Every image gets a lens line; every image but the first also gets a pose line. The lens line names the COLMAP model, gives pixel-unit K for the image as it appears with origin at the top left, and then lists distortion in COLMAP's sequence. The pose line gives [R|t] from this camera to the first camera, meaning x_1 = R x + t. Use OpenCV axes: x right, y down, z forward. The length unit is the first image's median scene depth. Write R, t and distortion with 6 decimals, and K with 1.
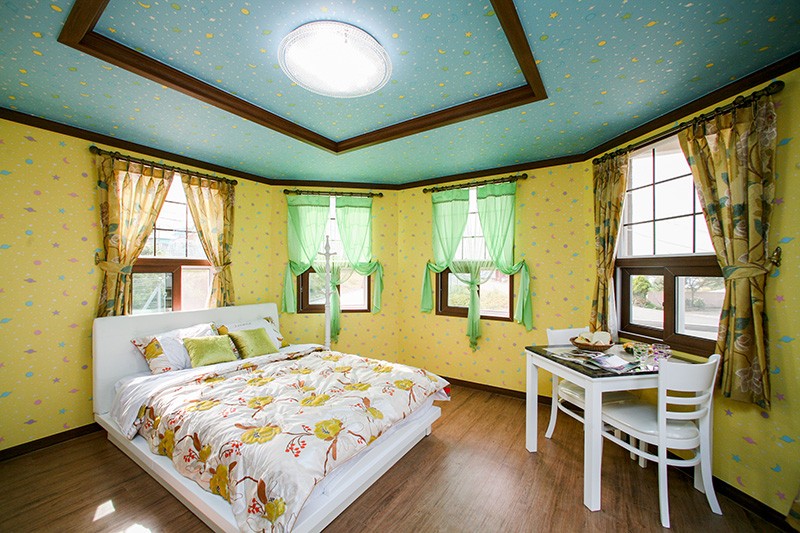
lens RADIAL K [[318.3, 0, 401.1], [0, 318.3, 270.5], [0, 0, 1]] dist [-0.026366, 0.006947]
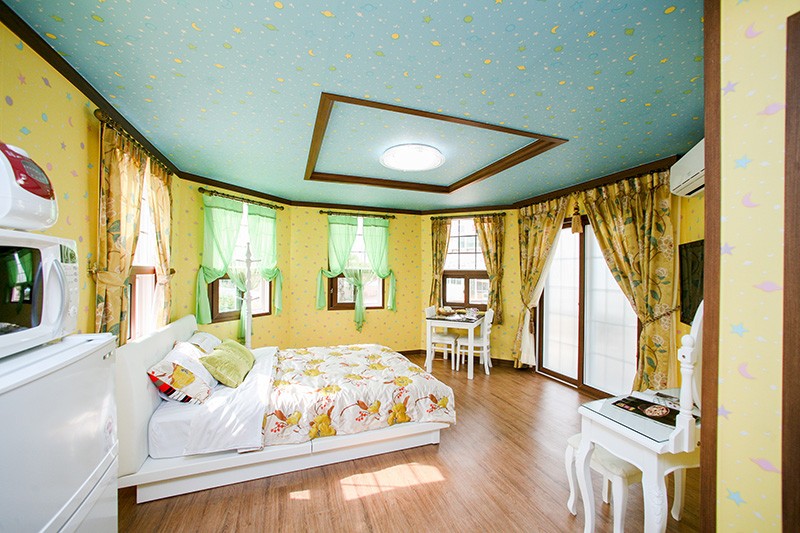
lens RADIAL K [[318.3, 0, 396.7], [0, 318.3, 269.6], [0, 0, 1]] dist [-0.026366, 0.006947]
pose [[0.595117, 0.005132, 0.803623, -0.886761], [-0.005548, 0.999982, -0.002277, -0.028155], [-0.803620, -0.003104, 0.595135, 0.026915]]
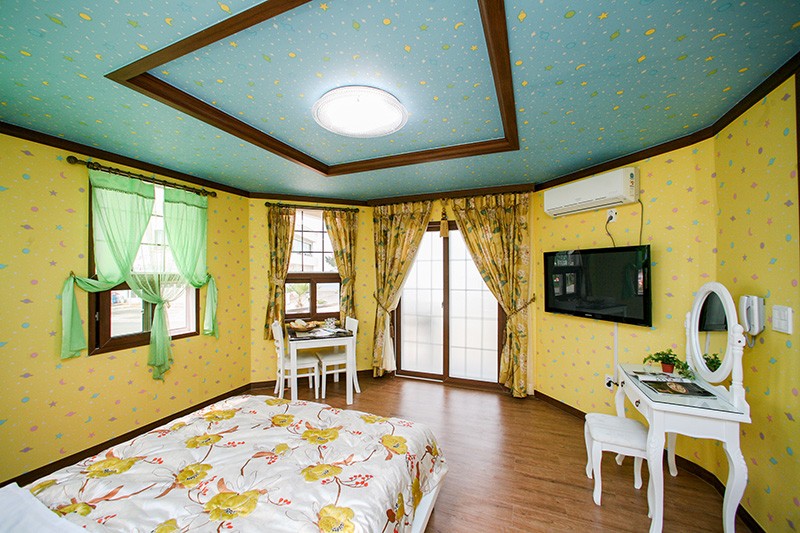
lens RADIAL K [[318.3, 0, 401.5], [0, 318.3, 269.0], [0, 0, 1]] dist [-0.026366, 0.006947]
pose [[-0.188431, 0.004799, 0.982075, -0.756888], [0.004706, 0.999981, -0.003984, -0.040077], [-0.982075, 0.003871, -0.188450, 0.580109]]
